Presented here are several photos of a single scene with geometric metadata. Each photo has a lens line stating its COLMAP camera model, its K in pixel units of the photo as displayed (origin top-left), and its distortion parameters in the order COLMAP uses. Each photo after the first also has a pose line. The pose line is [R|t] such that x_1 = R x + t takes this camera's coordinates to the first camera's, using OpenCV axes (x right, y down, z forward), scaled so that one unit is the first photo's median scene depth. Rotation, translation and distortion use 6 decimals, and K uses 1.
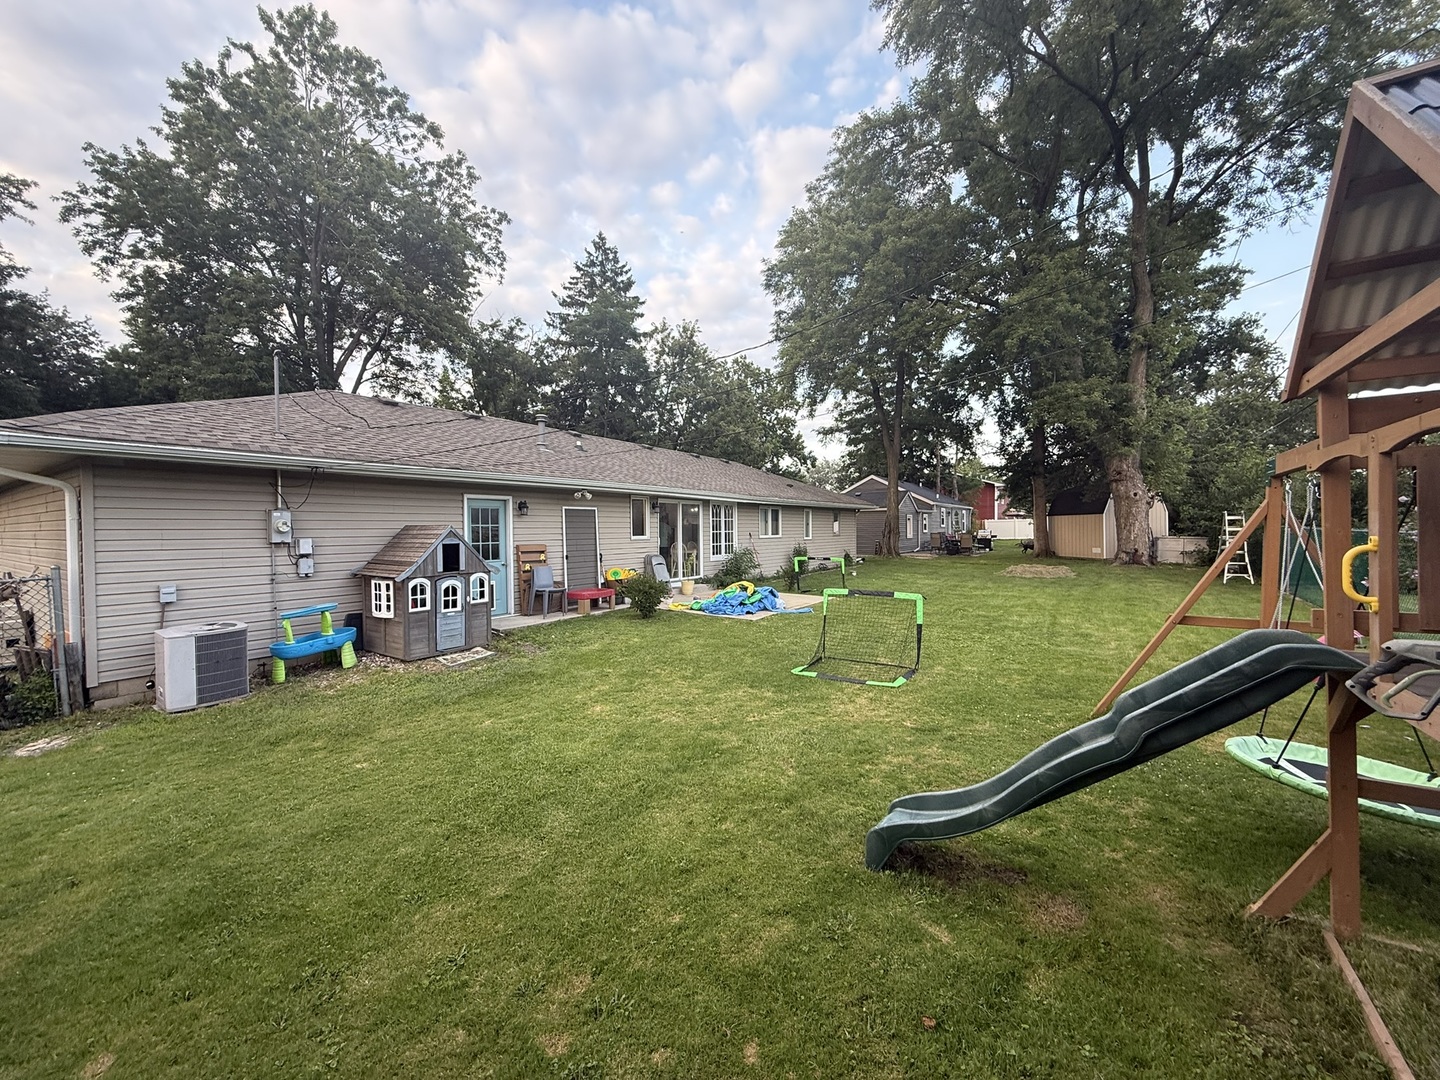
lens RADIAL K [[570.7, 0, 719.3], [0, 570.7, 534.6], [0, 0, 1]] dist [0.001039, 0.000029]
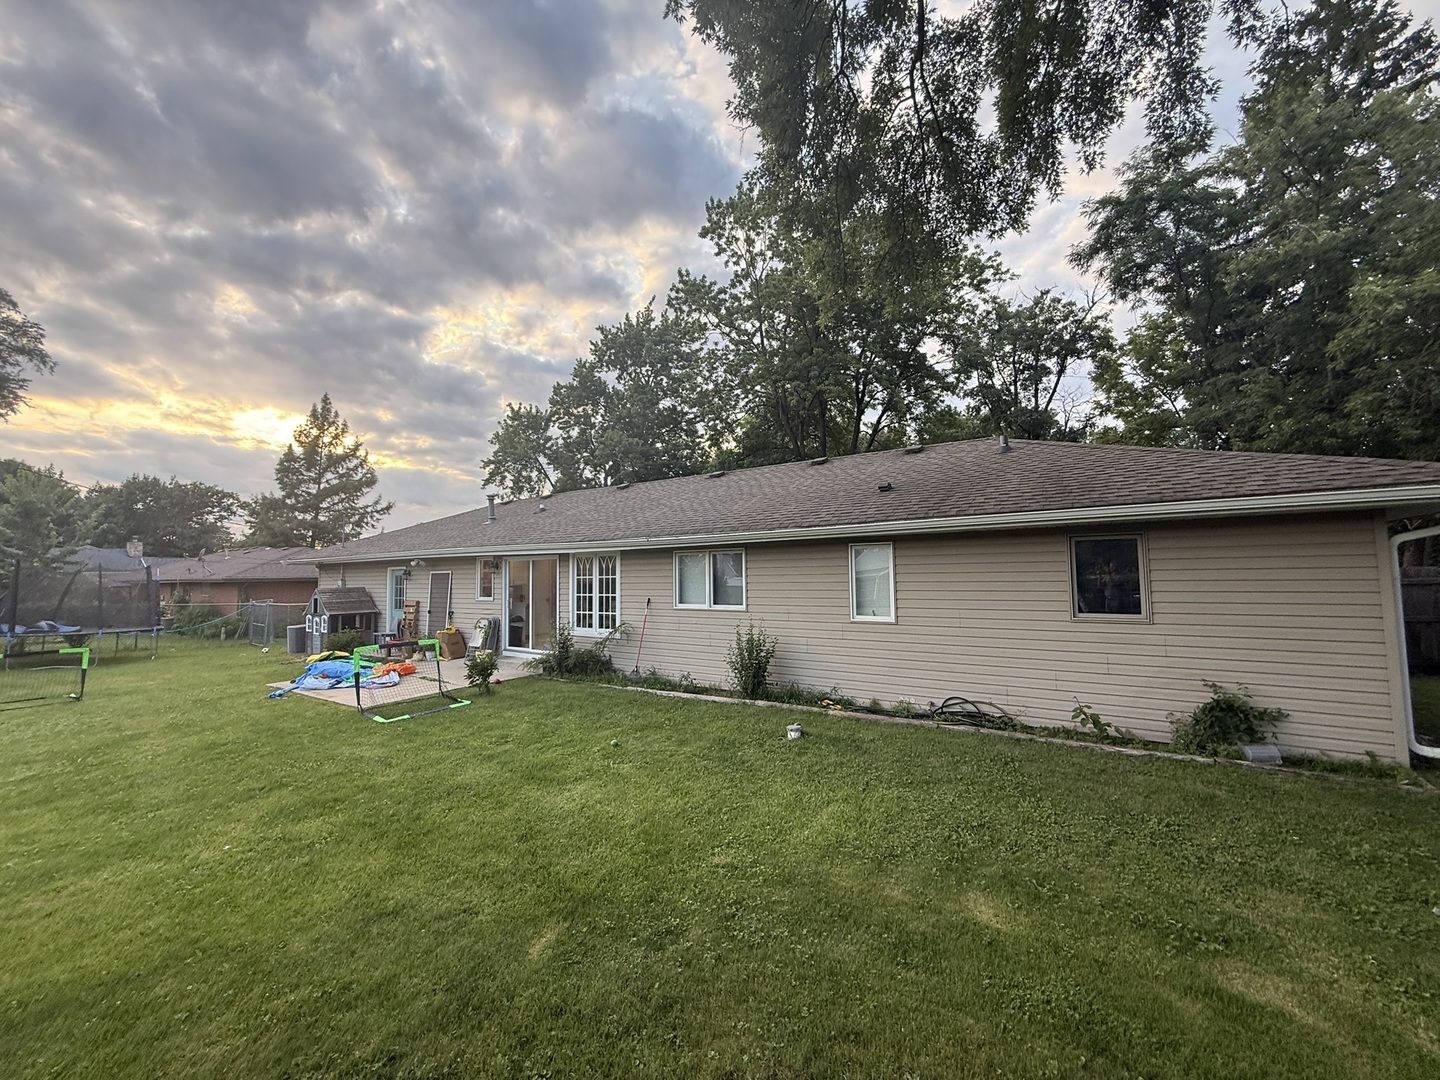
lens RADIAL K [[570.7, 0, 719.3], [0, 570.7, 545.0], [0, 0, 1]] dist [0.001039, 0.000029]
pose [[0.007258, -0.078346, -0.996900, 0.704011], [-0.013490, 0.996828, -0.078438, -0.013513], [0.999883, 0.014018, 0.006179, 1.144445]]
